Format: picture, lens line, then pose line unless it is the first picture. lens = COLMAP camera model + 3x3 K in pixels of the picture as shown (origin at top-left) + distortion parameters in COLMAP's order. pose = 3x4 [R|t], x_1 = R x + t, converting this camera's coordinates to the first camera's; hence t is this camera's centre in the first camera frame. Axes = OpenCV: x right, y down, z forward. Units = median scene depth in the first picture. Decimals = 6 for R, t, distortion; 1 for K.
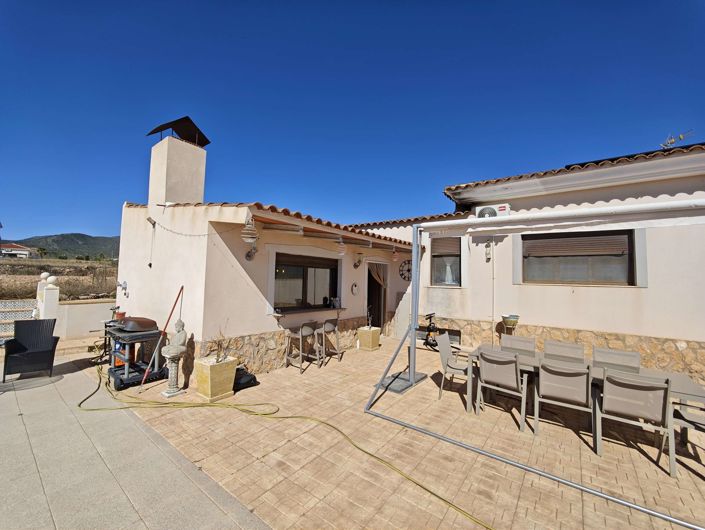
lens RADIAL K [[294.6, 0, 351.3], [0, 294.6, 262.3], [0, 0, 1]] dist [-0.001985, 0.001224]
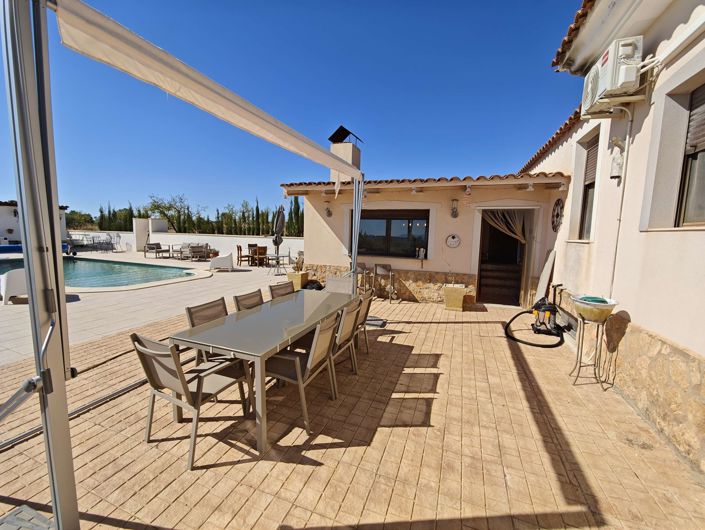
lens RADIAL K [[294.6, 0, 351.3], [0, 294.6, 262.3], [0, 0, 1]] dist [-0.001985, 0.001224]
pose [[0.286716, 0.080999, -0.954585, 0.872345], [0.038278, 0.994655, 0.095896, 0.064299], [0.957251, -0.064034, 0.282083, 0.503551]]
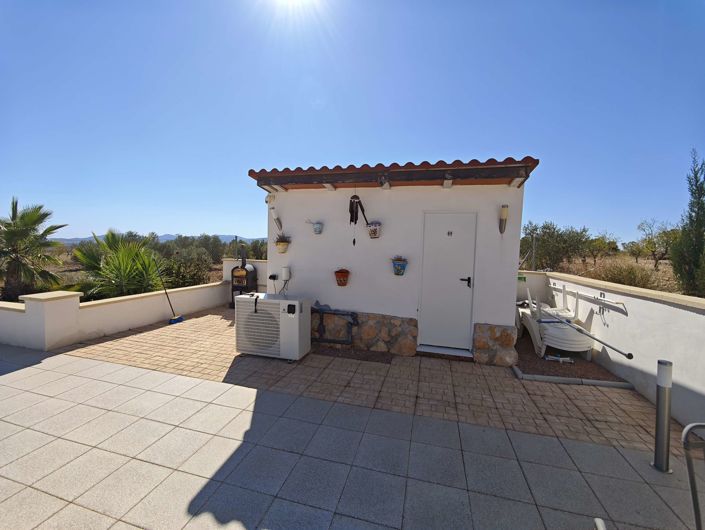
lens RADIAL K [[294.6, 0, 351.3], [0, 294.6, 262.3], [0, 0, 1]] dist [-0.001985, 0.001224]
pose [[-0.912924, -0.035317, -0.406599, -1.908009], [-0.035302, 0.999348, -0.007541, -0.086728], [0.406601, 0.007469, -0.913575, -0.814565]]
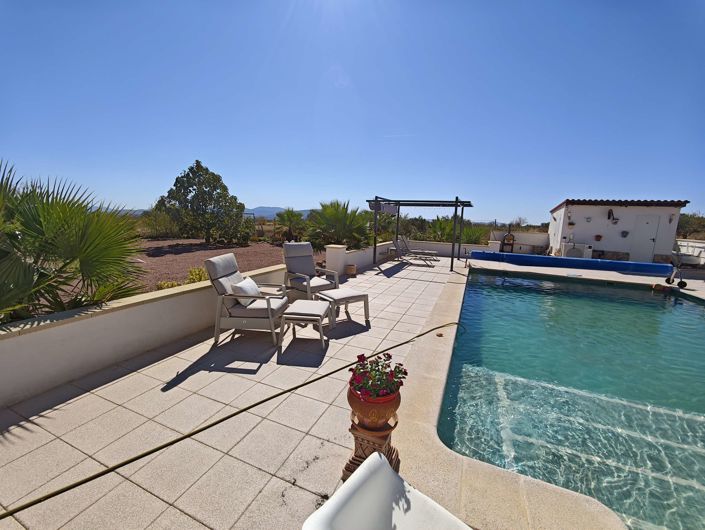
lens RADIAL K [[294.6, 0, 351.3], [0, 294.6, 262.3], [0, 0, 1]] dist [-0.001985, 0.001224]
pose [[-0.960078, -0.023443, -0.278750, -0.203173], [-0.050259, 0.994723, 0.089448, 0.003467], [0.275182, 0.099887, -0.956189, -0.090828]]
